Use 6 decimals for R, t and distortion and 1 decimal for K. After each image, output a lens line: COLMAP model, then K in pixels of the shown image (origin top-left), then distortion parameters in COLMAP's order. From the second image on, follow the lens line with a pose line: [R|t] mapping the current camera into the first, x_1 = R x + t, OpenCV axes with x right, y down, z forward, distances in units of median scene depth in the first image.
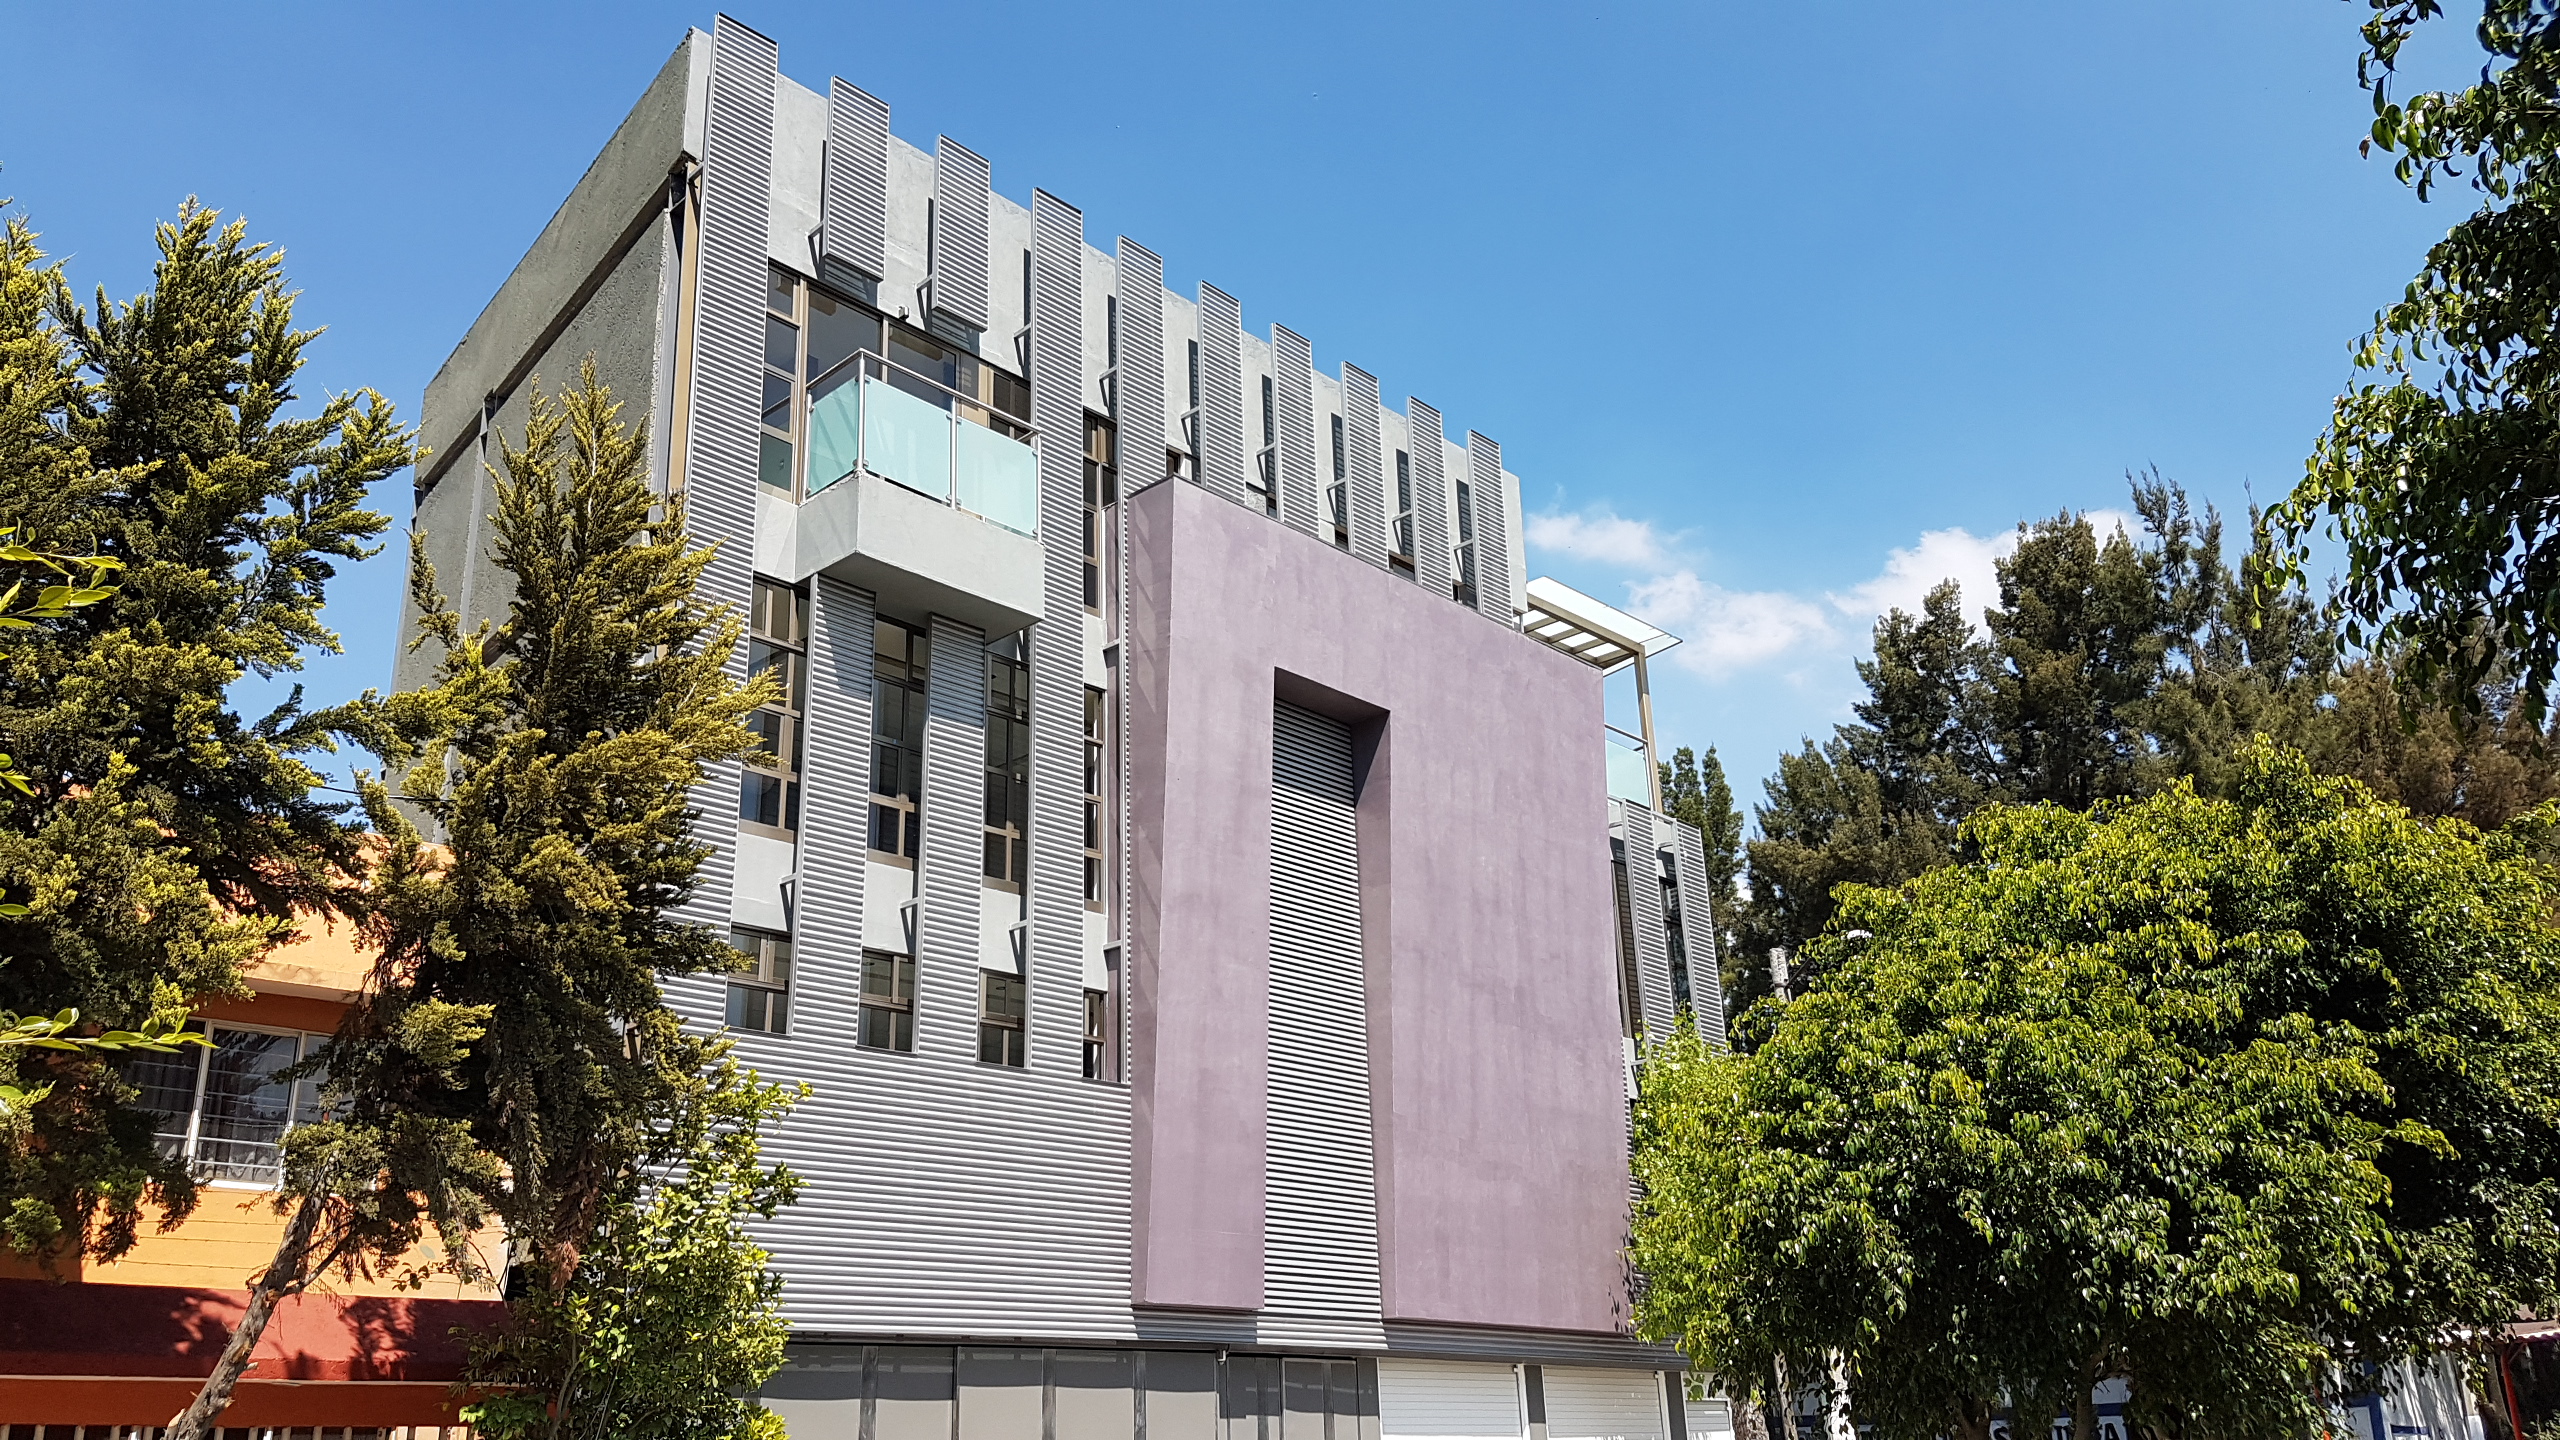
lens RADIAL K [[1990.2, 0, 1273.4], [0, 1990.2, 777.9], [0, 0, 1]] dist [0.224123, -0.409469]
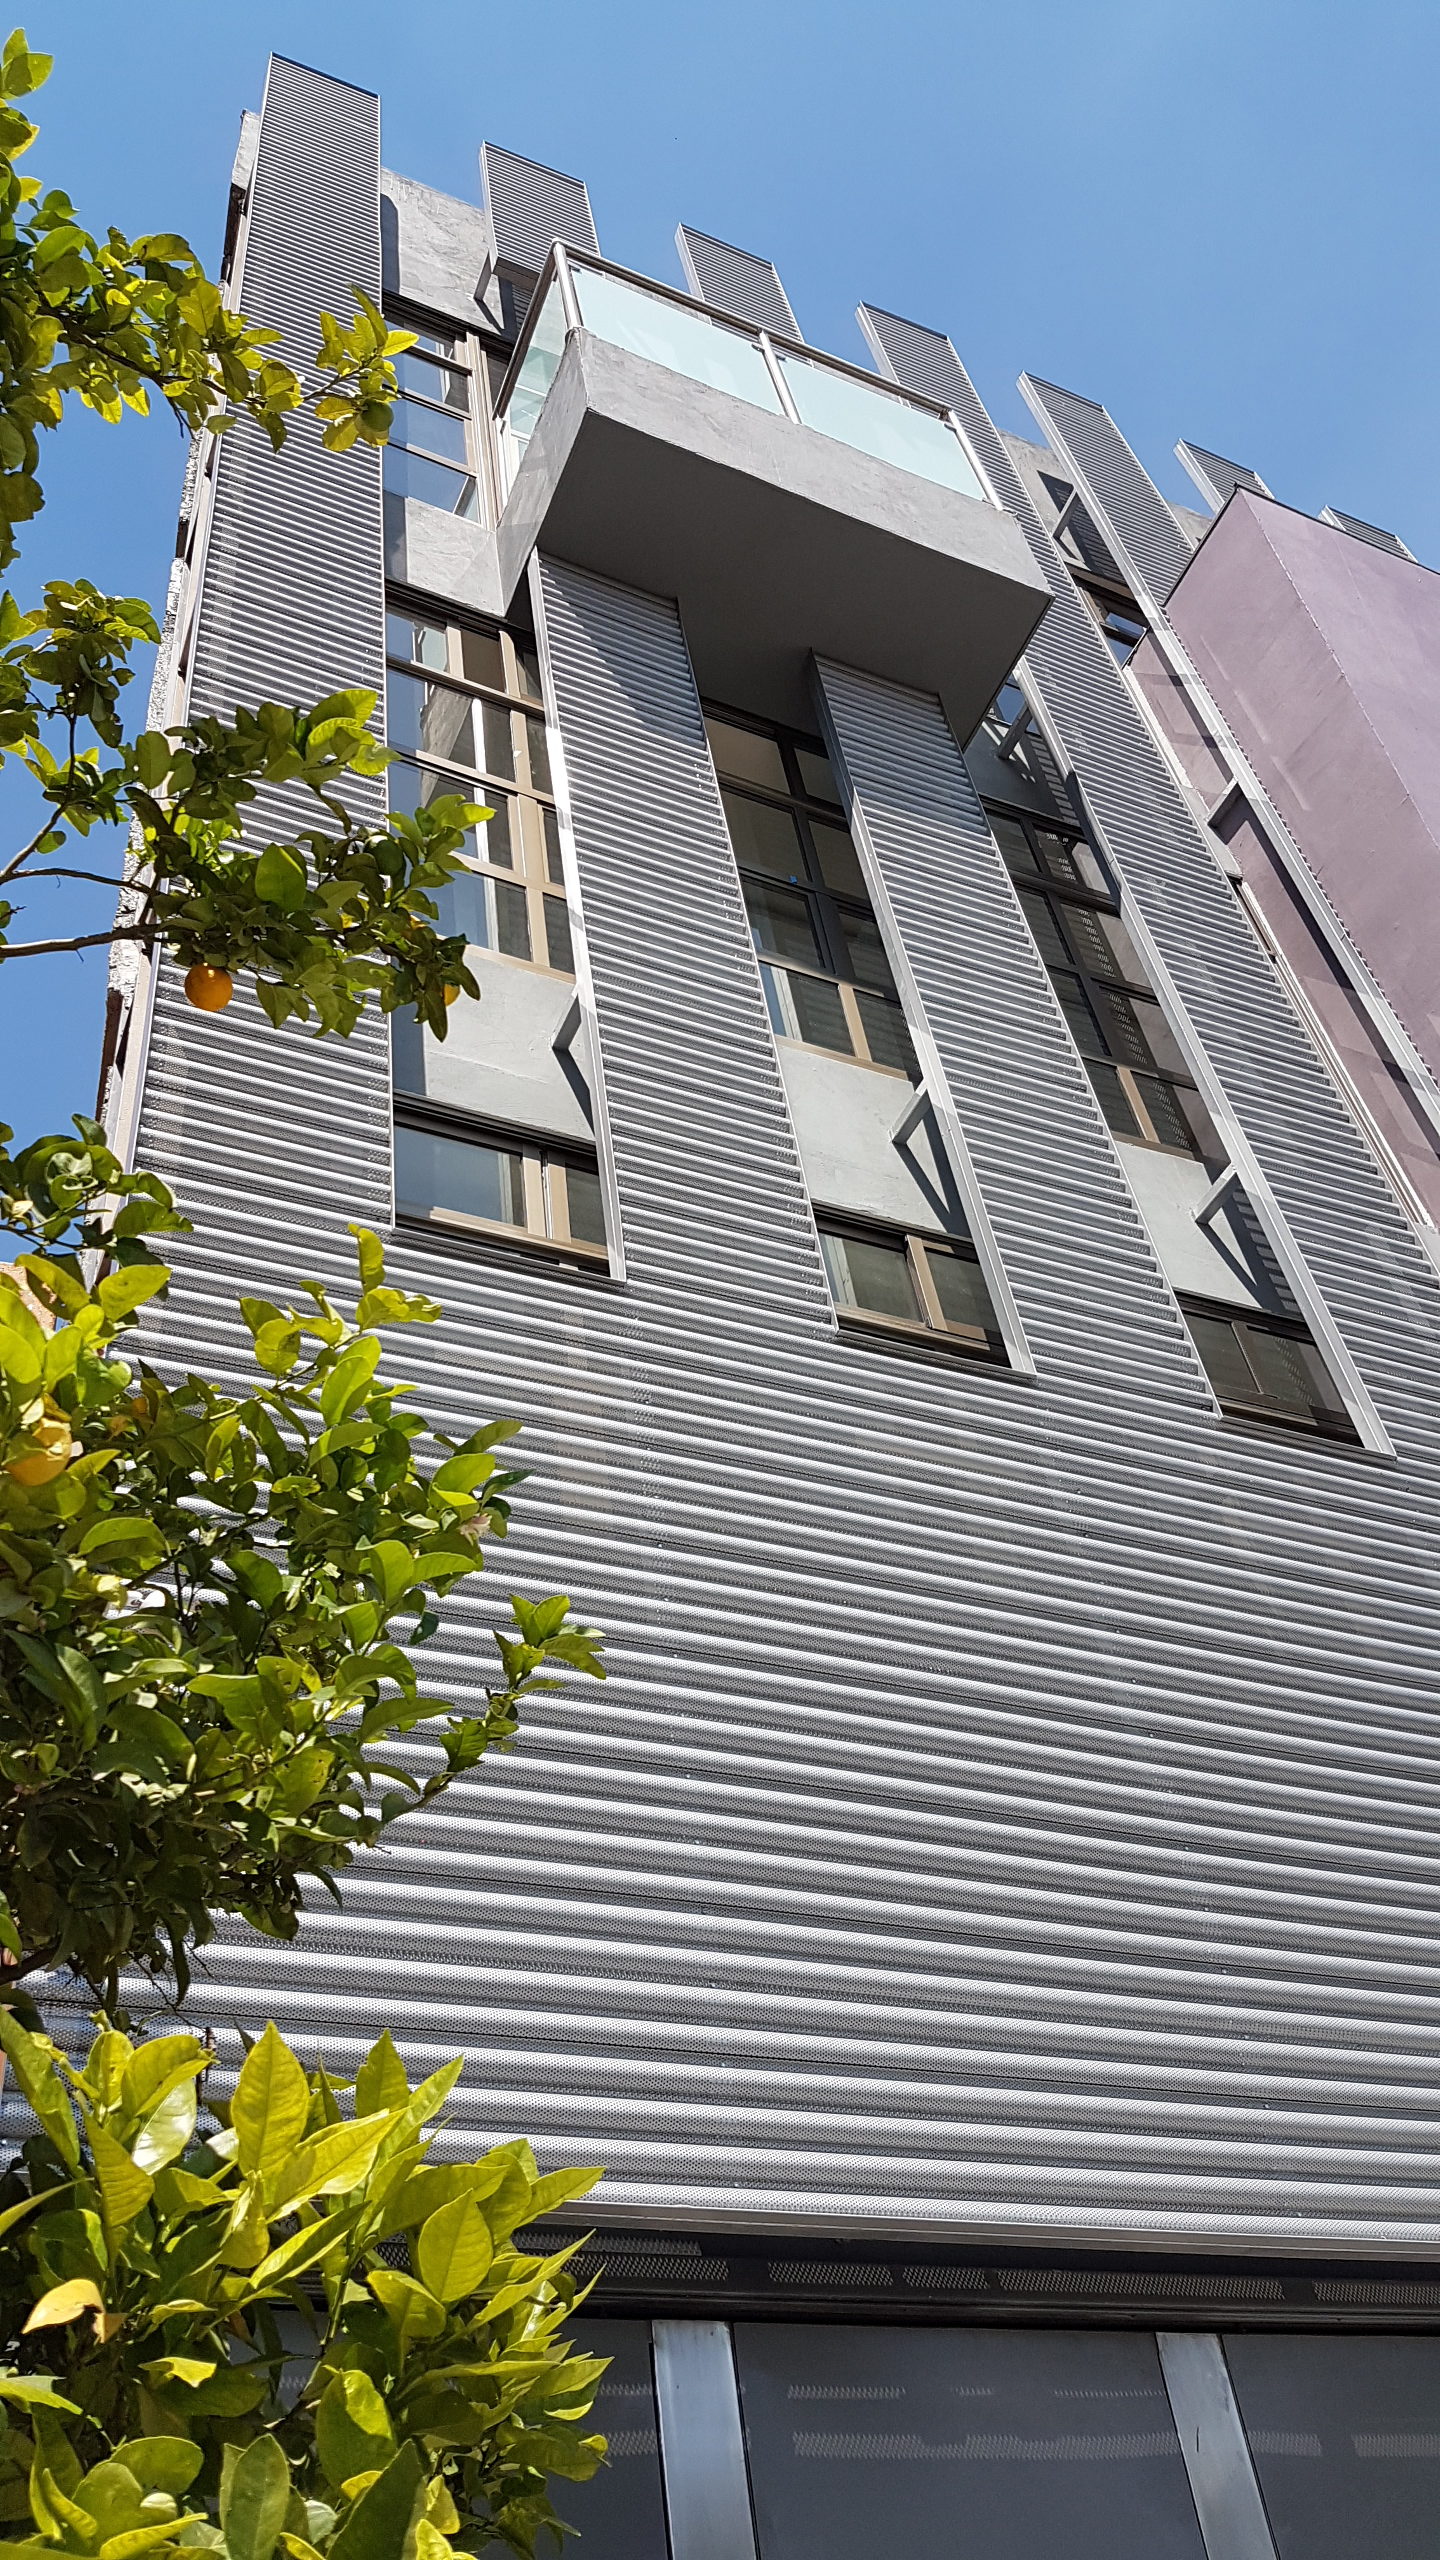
lens RADIAL K [[1987.3, 0, 720.0], [0, 1987.3, 1280.0], [0, 0, 1]] dist [0.041802, -0.004049]
pose [[0.919823, -0.329777, -0.212539, -0.139659], [0.210460, 0.871937, -0.442077, 0.234507], [0.331107, 0.361902, 0.871433, 0.647639]]
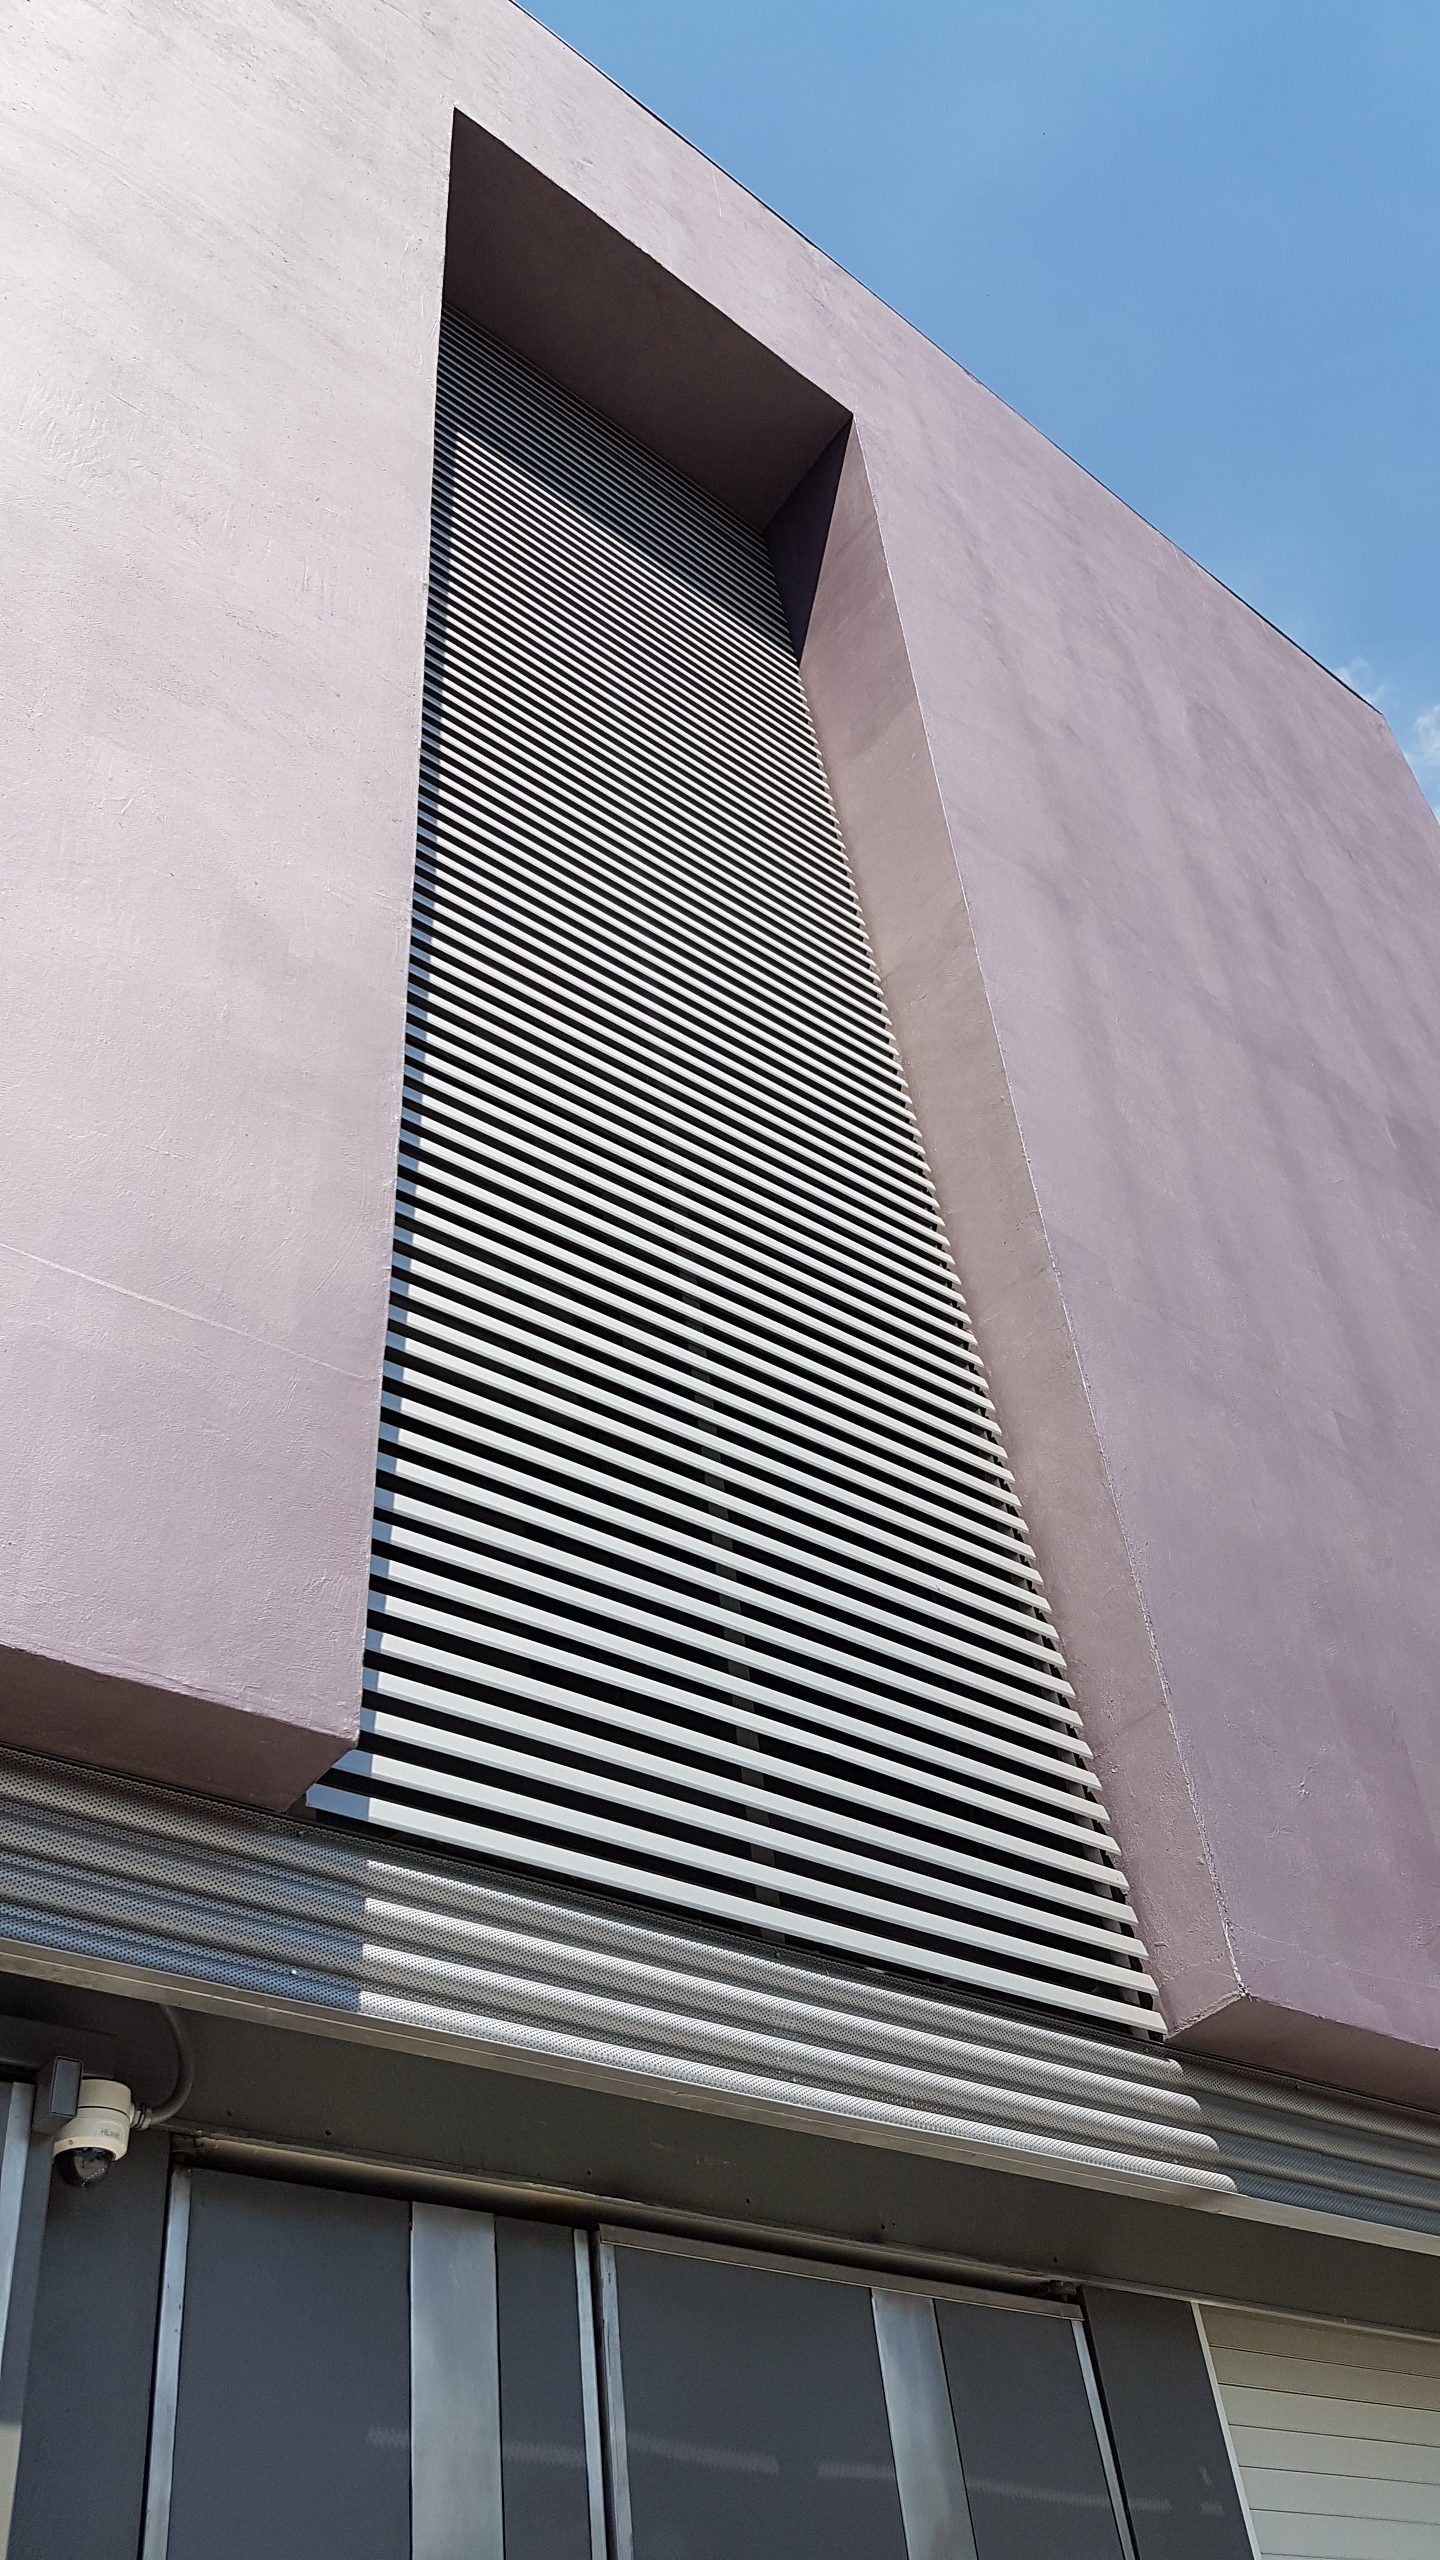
lens RADIAL K [[2029.4, 0, 720.0], [0, 2029.4, 1280.0], [0, 0, 1]] dist [0.081471, 0.000500]
pose [[0.986346, -0.155496, -0.054243, 0.037749], [0.122171, 0.911755, -0.392144, 0.302277], [0.110433, 0.380162, 0.918303, 0.864740]]
